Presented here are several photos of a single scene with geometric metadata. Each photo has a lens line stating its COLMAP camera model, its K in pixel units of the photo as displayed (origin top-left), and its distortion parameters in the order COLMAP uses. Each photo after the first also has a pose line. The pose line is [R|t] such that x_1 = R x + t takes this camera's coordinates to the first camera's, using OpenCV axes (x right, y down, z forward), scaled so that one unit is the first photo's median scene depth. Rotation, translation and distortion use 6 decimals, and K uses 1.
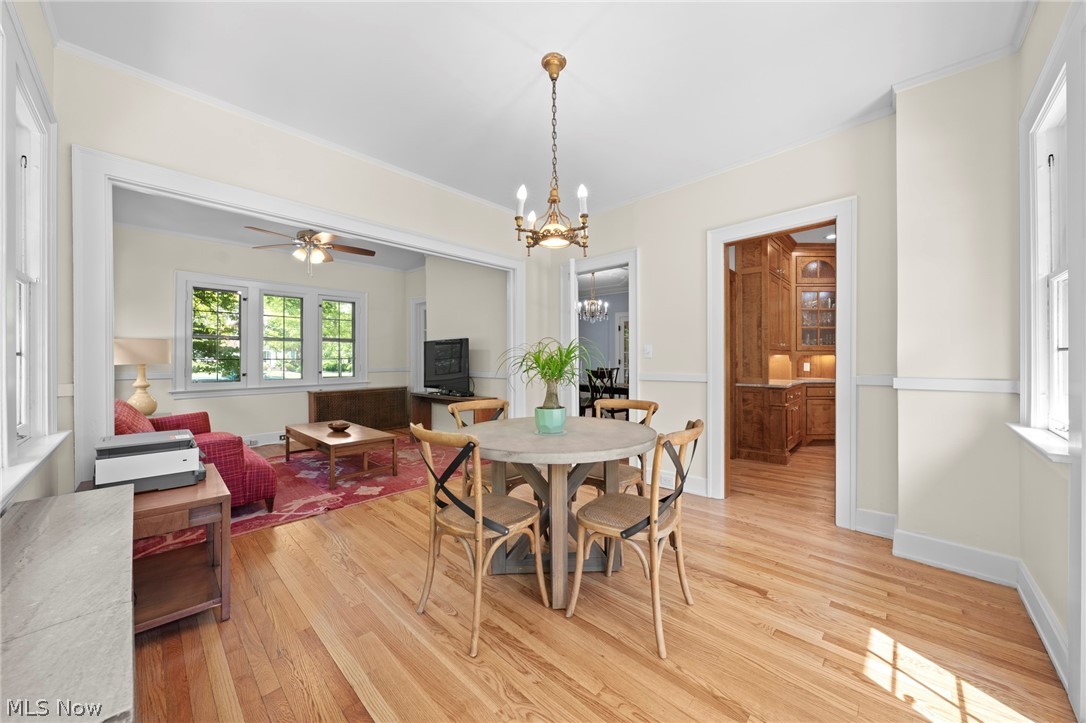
lens RADIAL K [[399.6, 0, 545.3], [0, 399.6, 359.3], [0, 0, 1]] dist [0.000783, -0.000929]
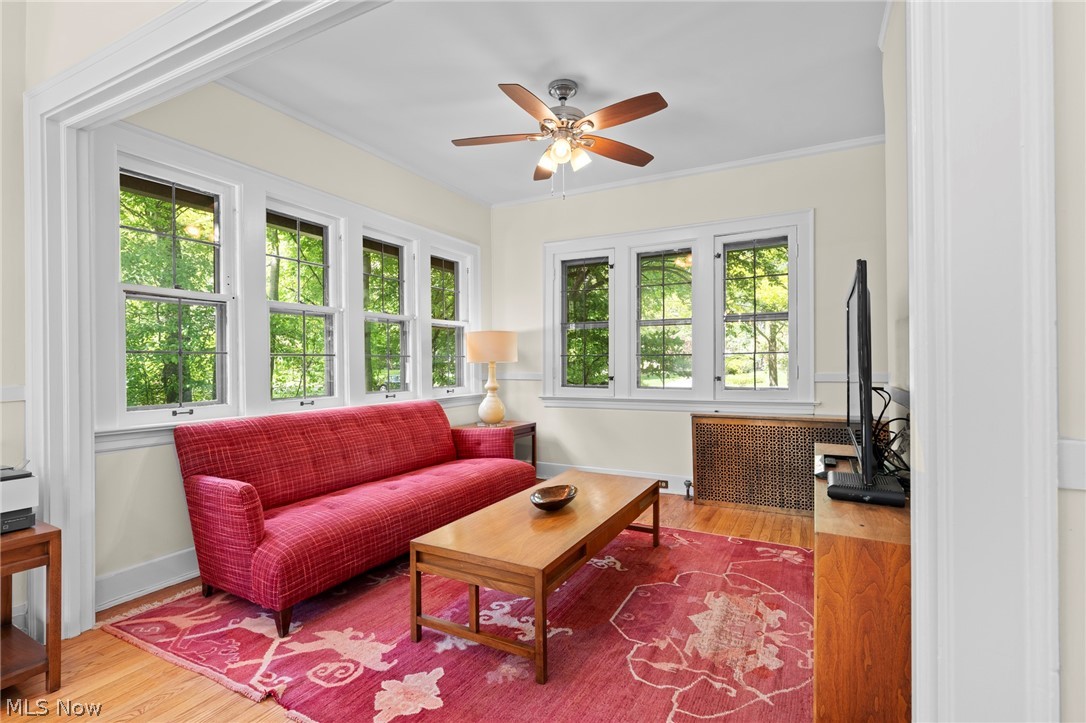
lens RADIAL K [[512.3, 0, 542.2], [0, 512.3, 359.0], [0, 0, 1]] dist [-0.001952, 0.000130]
pose [[0.281320, -0.000666, -0.959614, 0.065609], [0.002866, 0.999996, 0.000146, 0.008150], [0.959610, -0.002791, 0.281321, 1.007781]]
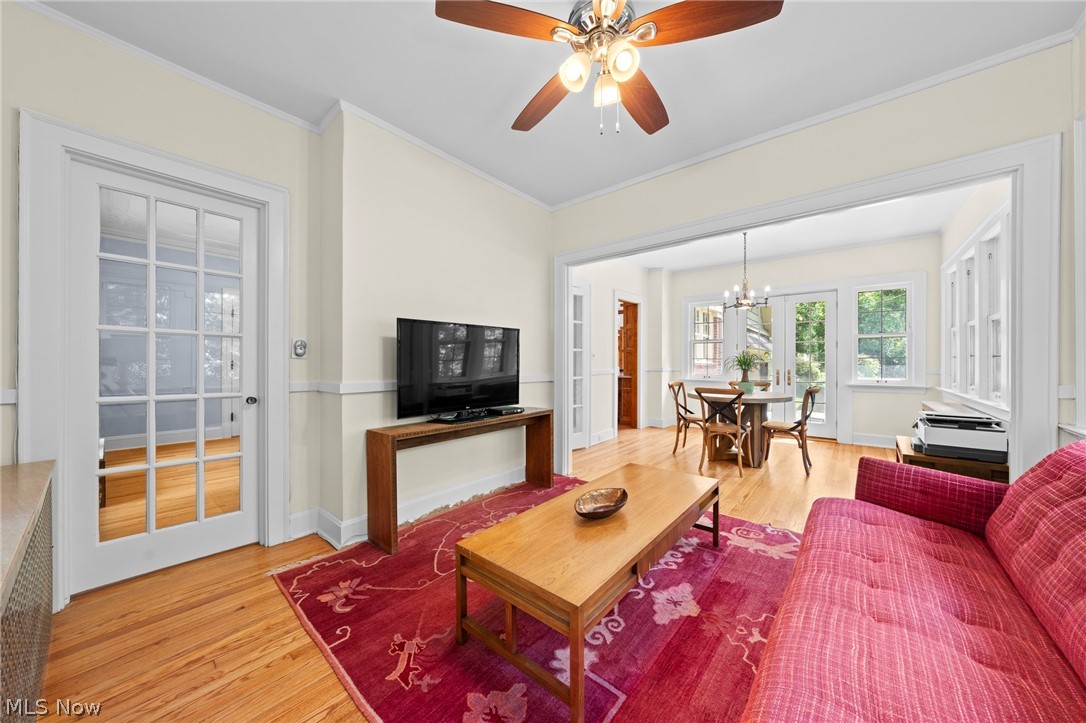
lens RADIAL K [[368.5, 0, 547.7], [0, 368.5, 358.6], [0, 0, 1]] dist [-0.001728, -0.000195]
pose [[-0.083258, 0.003487, 0.996522, -1.181485], [0.001997, 0.999992, -0.003333, 0.006121], [-0.996526, 0.001713, -0.083265, 1.387109]]
